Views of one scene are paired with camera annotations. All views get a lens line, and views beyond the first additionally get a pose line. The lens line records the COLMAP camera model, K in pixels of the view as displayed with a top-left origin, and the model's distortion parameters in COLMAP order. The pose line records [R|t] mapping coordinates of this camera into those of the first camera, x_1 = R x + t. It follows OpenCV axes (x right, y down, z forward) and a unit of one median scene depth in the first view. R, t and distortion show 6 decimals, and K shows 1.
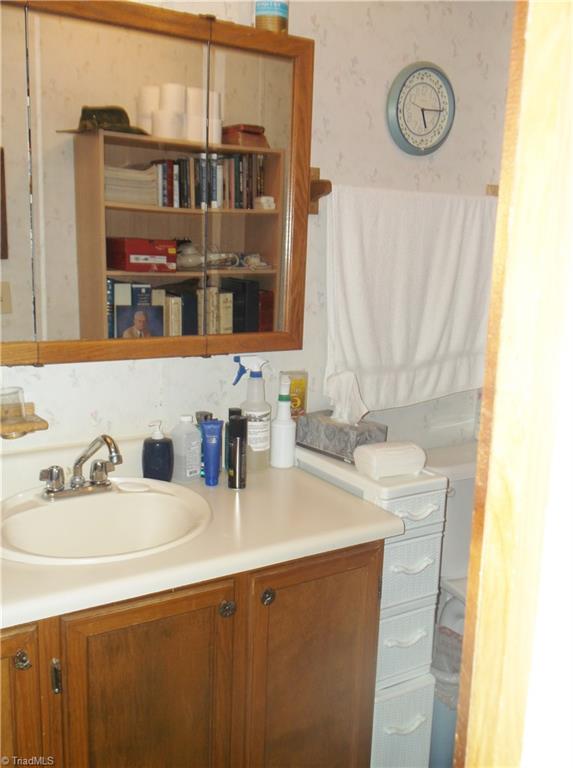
lens RADIAL K [[759.5, 0, 285.3], [0, 759.5, 382.7], [0, 0, 1]] dist [0.001848, 0.000000]
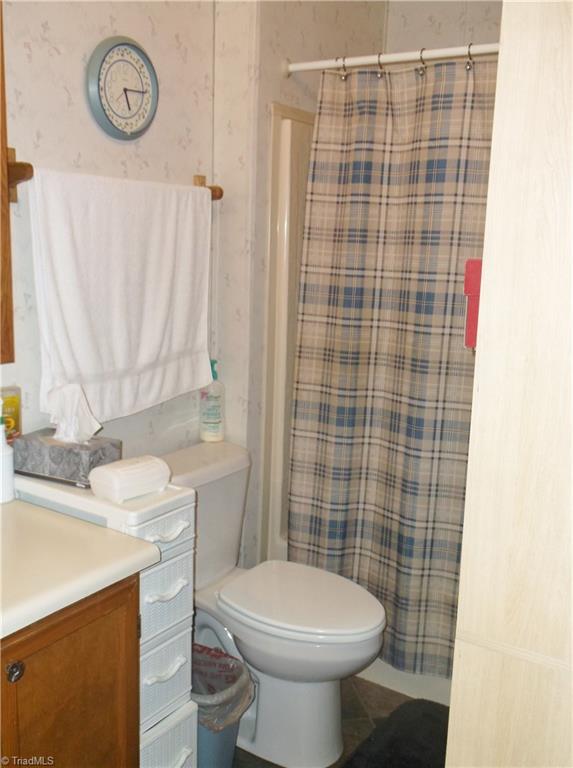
lens RADIAL K [[759.5, 0, 287.4], [0, 759.5, 388.1], [0, 0, 1]] dist [0.001848, 0.000000]
pose [[0.910546, -0.080981, 0.405400, -0.043938], [0.073865, 0.996716, 0.033195, -0.019056], [-0.406756, -0.000280, 0.913537, 0.092603]]
